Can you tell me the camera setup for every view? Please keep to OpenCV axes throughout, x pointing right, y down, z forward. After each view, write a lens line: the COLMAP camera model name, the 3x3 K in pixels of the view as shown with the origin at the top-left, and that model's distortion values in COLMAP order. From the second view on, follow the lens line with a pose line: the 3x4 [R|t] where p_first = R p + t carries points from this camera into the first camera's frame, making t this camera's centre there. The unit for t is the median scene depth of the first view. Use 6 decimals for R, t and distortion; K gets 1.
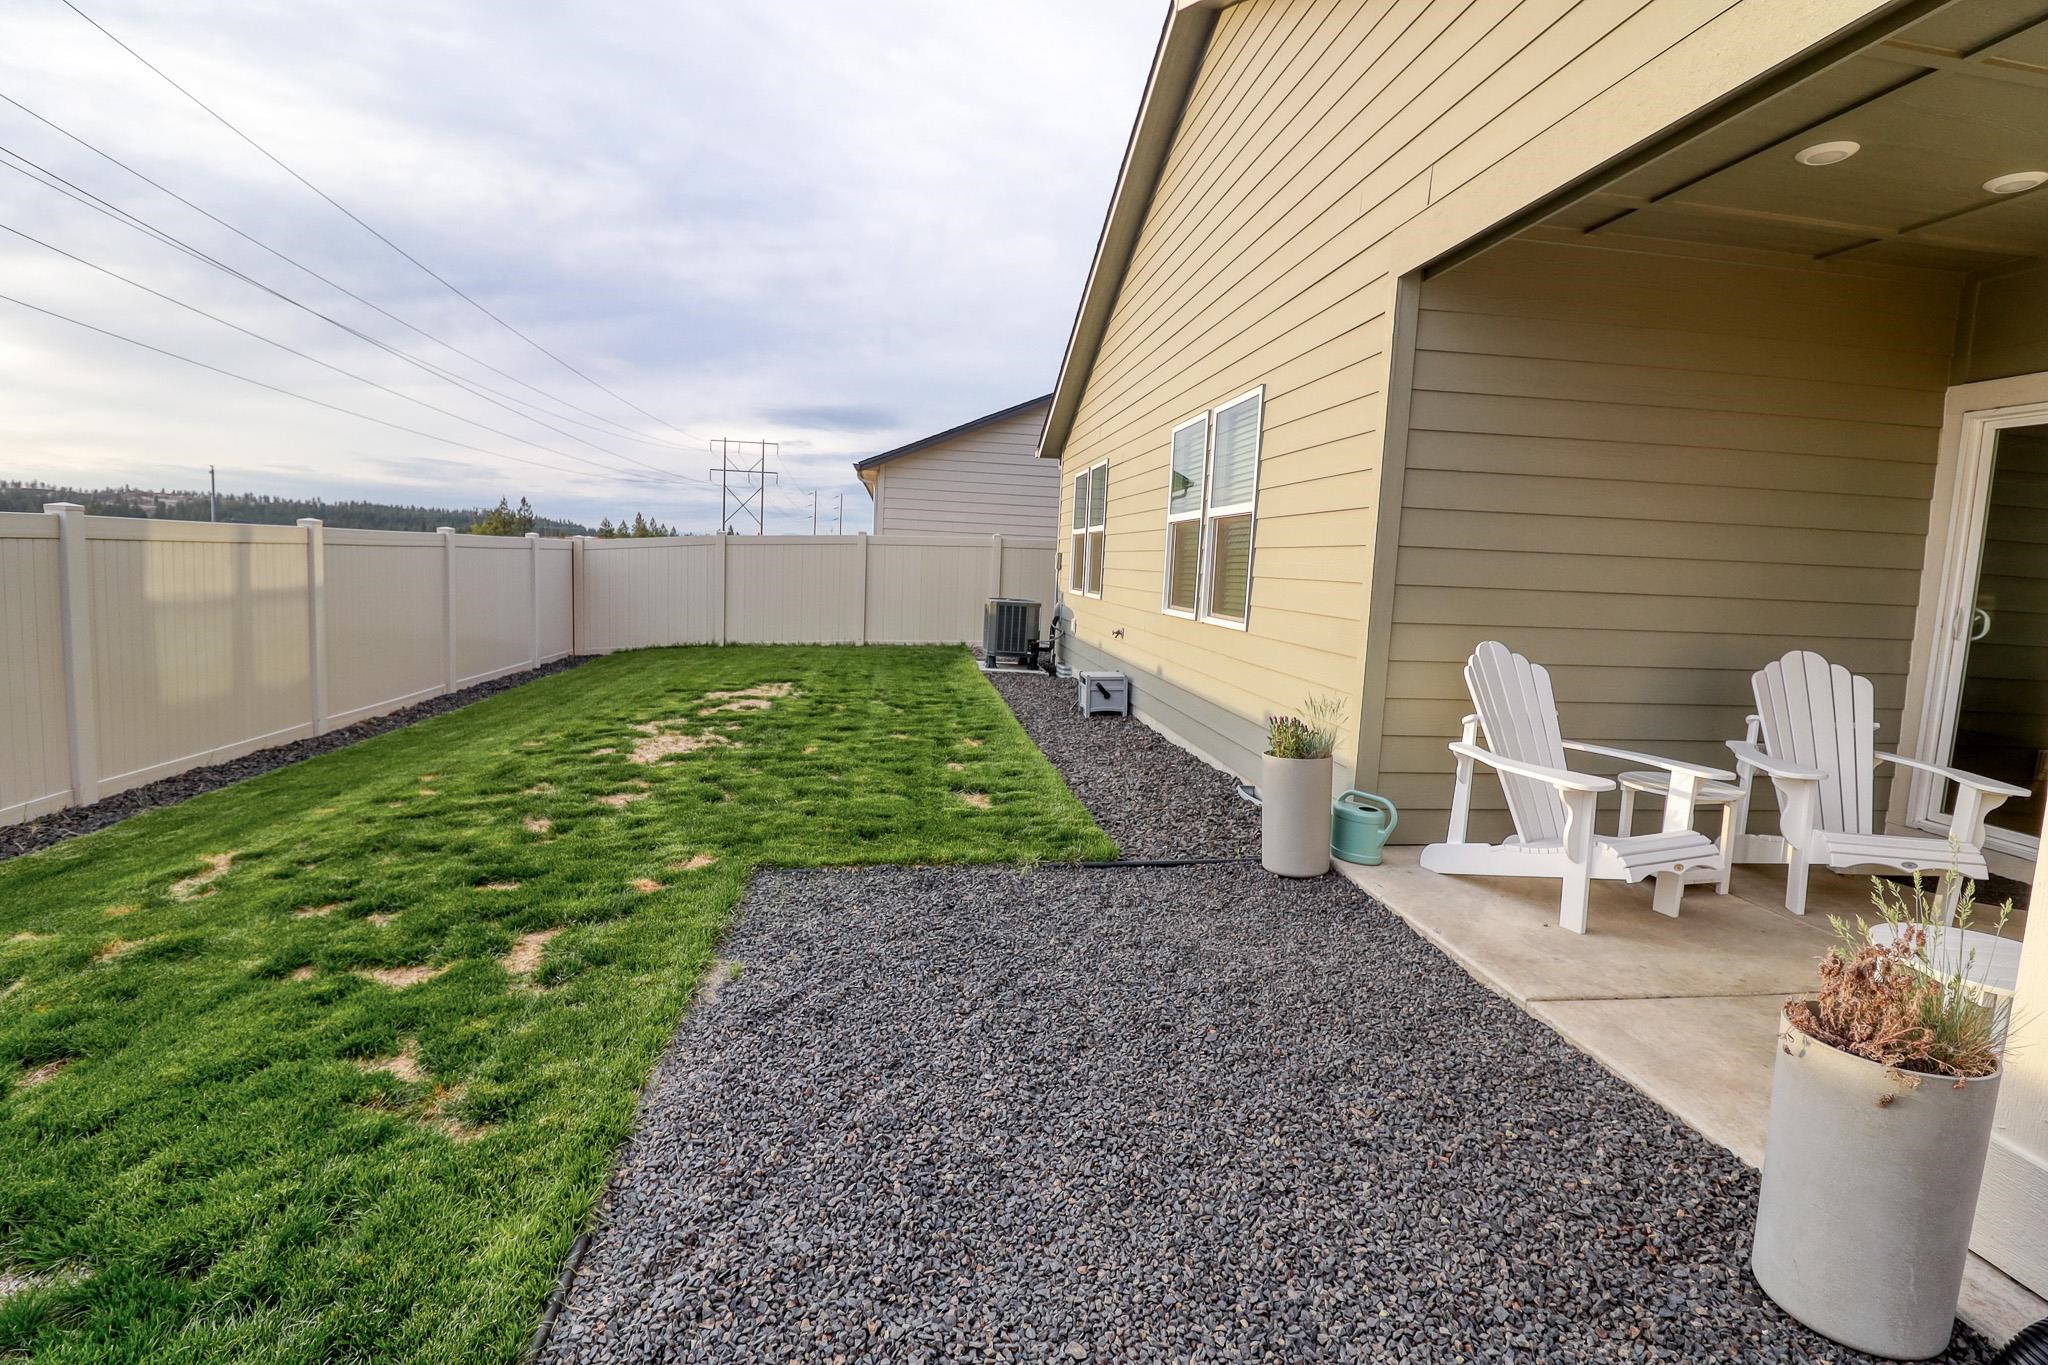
lens RADIAL K [[943.7, 0, 1027.0], [0, 943.7, 669.8], [0, 0, 1]] dist [-0.010079, -0.001275]
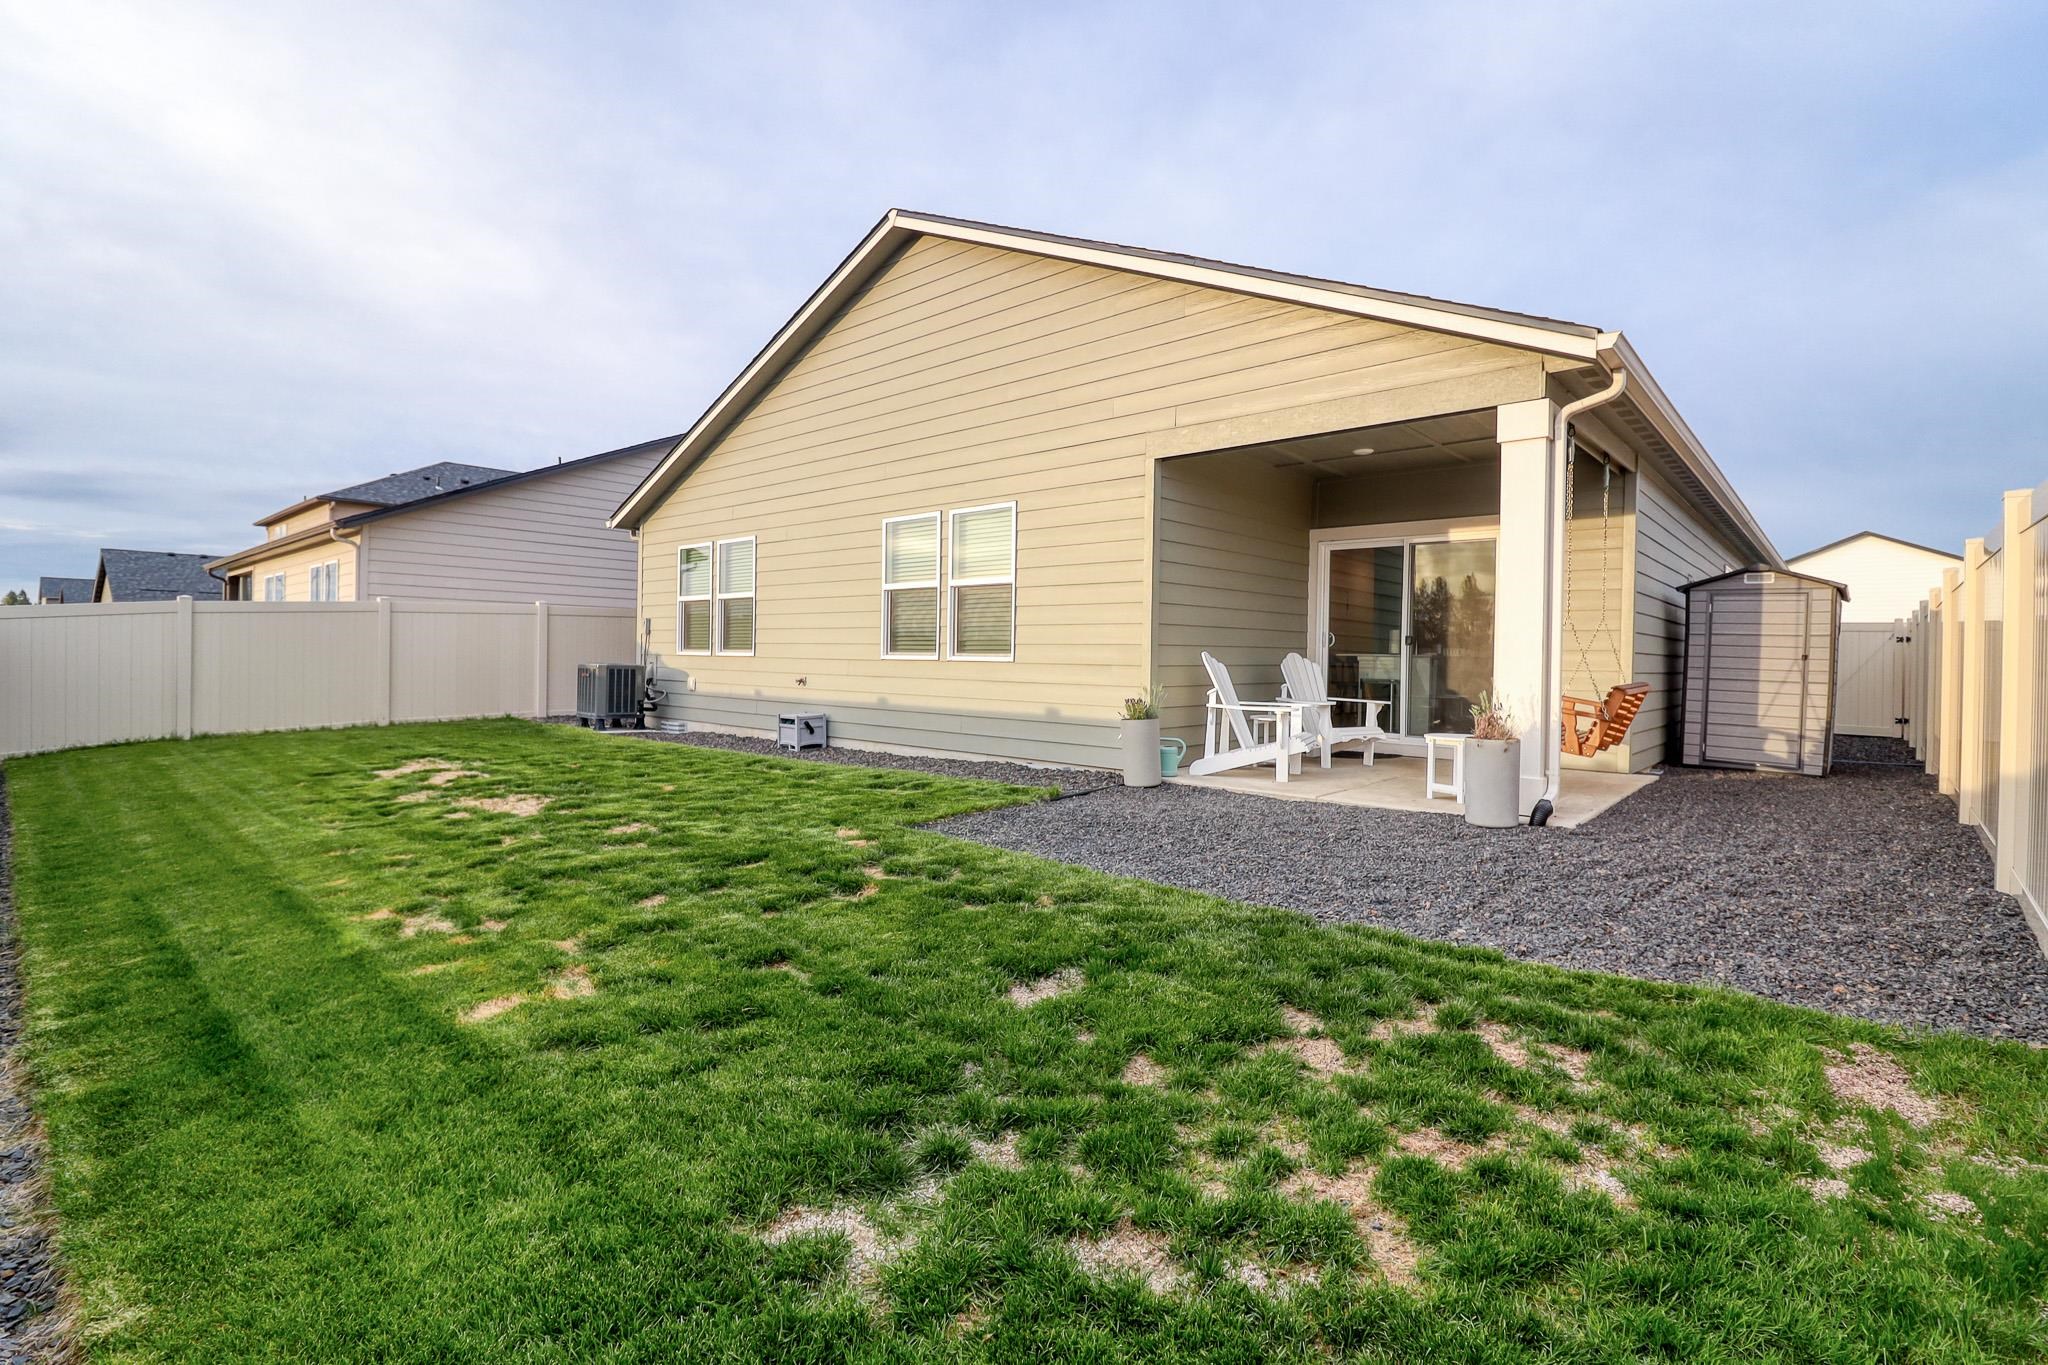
lens RADIAL K [[943.7, 0, 1015.6], [0, 943.7, 679.1], [0, 0, 1]] dist [-0.010079, -0.001275]
pose [[0.761096, -0.049097, 0.646779, -0.760029], [0.092133, 0.995204, -0.032872, 0.037521], [-0.642063, 0.084609, 0.761969, -0.148189]]
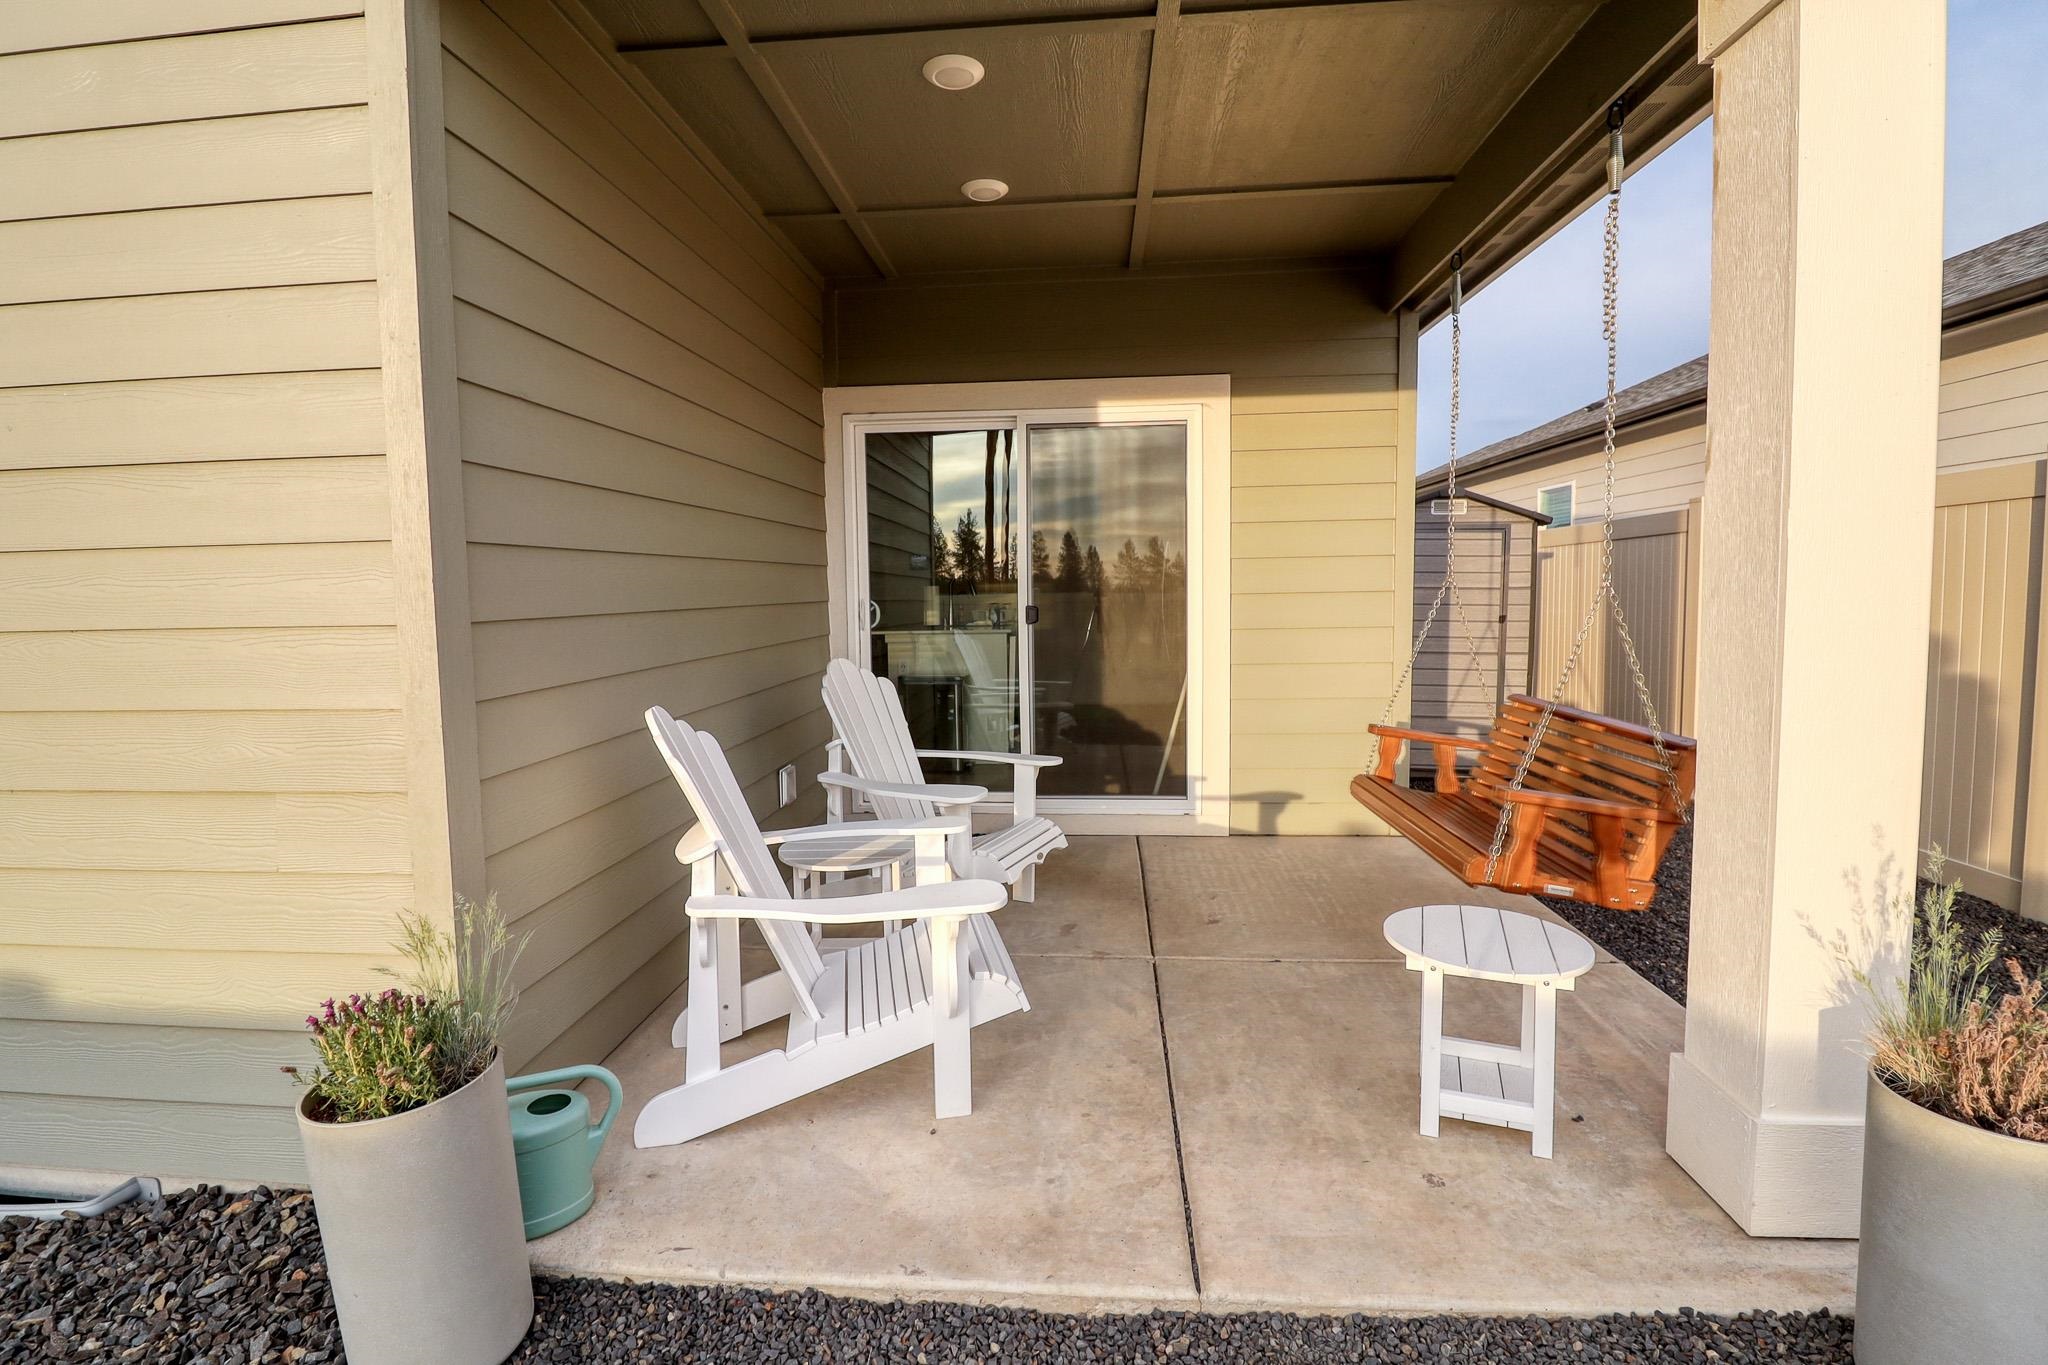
lens RADIAL K [[943.7, 0, 1018.8], [0, 943.7, 662.6], [0, 0, 1]] dist [-0.010079, -0.001275]
pose [[0.205903, -0.124311, 0.970645, -0.011496], [0.136591, 0.985839, 0.097282, -0.061049], [-0.968993, 0.112550, 0.219967, 0.481236]]
